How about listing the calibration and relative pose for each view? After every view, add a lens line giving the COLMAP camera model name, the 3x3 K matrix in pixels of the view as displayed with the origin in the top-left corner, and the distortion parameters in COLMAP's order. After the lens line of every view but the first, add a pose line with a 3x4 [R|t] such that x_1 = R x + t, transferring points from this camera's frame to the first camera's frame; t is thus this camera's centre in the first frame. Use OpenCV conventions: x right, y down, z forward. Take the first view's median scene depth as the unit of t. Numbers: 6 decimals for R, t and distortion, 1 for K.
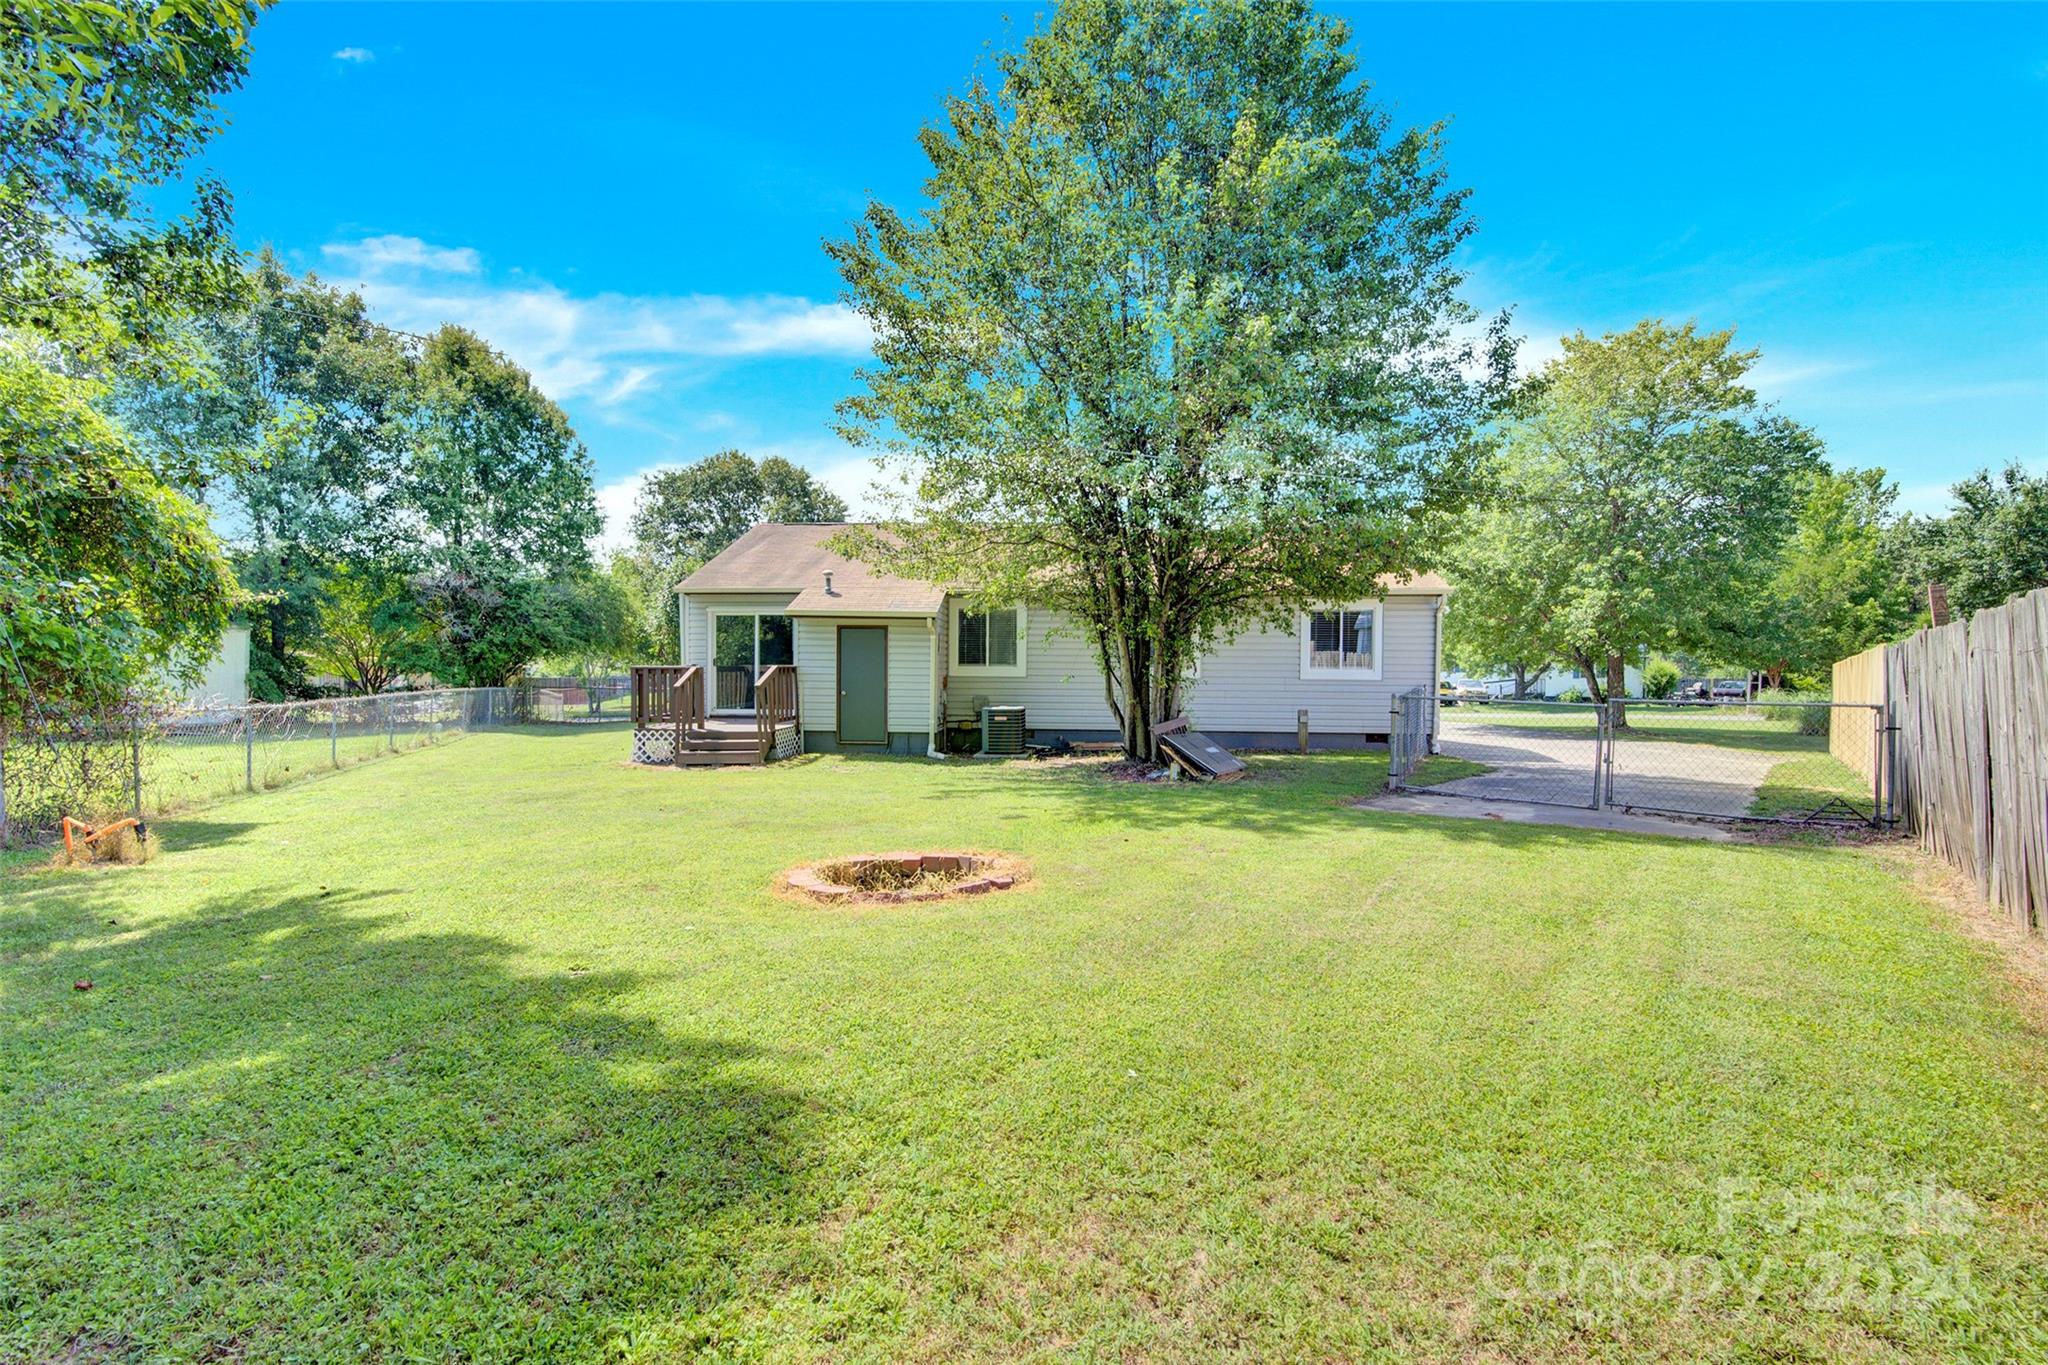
lens RADIAL K [[970.3, 0, 1024.0], [0, 970.3, 682.5], [0, 0, 1]] dist [-0.001548, 0.000095]
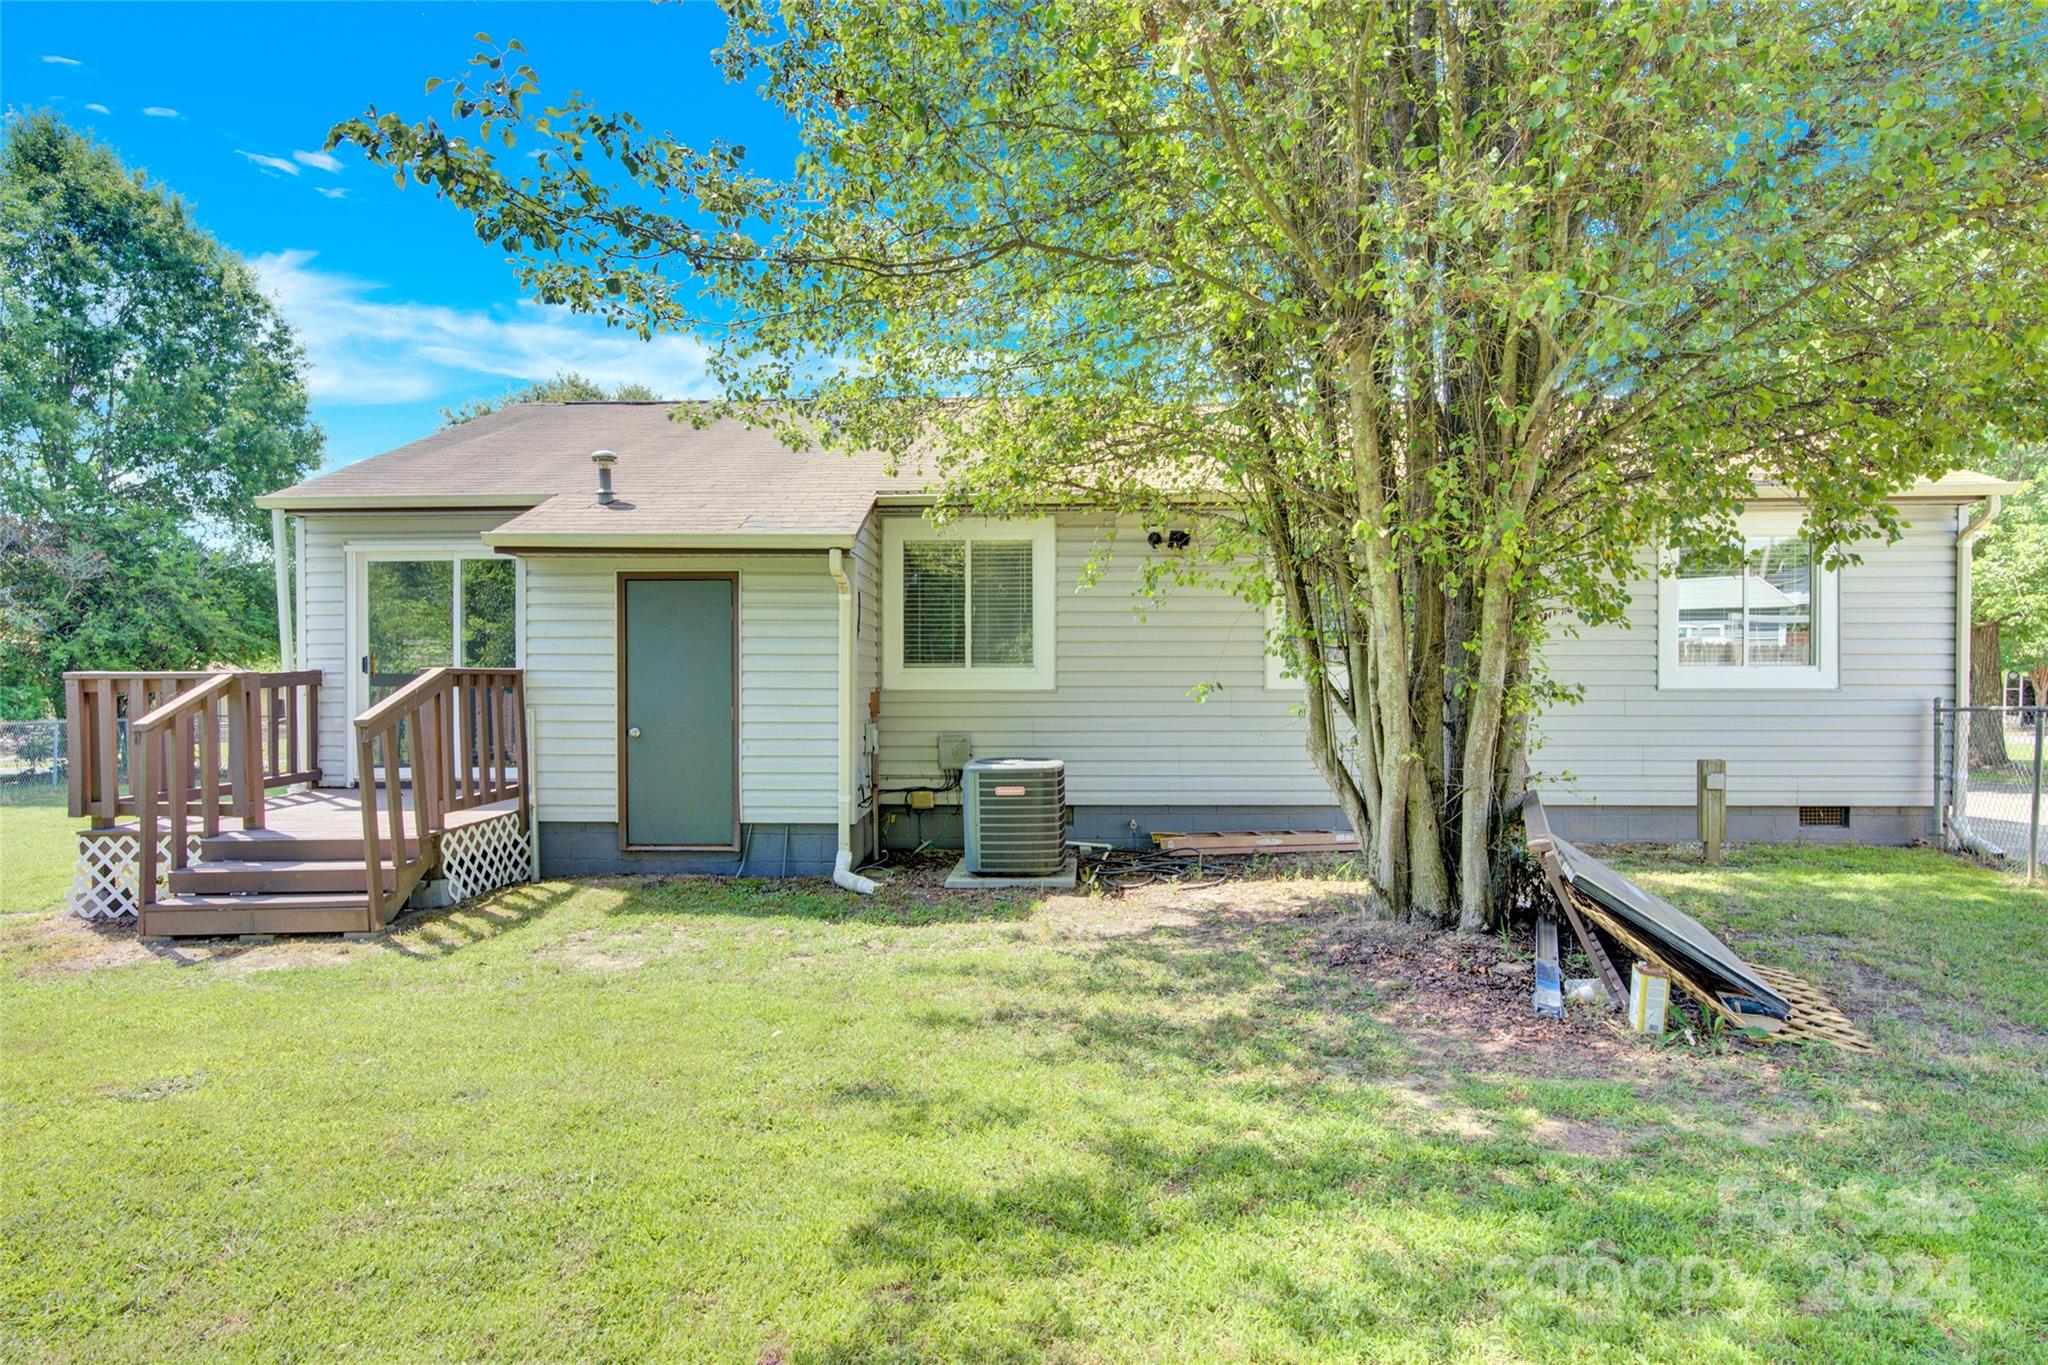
lens RADIAL K [[1104.6, 0, 1027.8], [0, 1104.6, 687.9], [0, 0, 1]] dist [-0.036759, -0.000270]
pose [[0.998459, -0.010204, 0.054548, -0.040403], [0.010737, 0.999897, -0.009475, -0.002080], [-0.054446, 0.010046, 0.998466, 0.511633]]
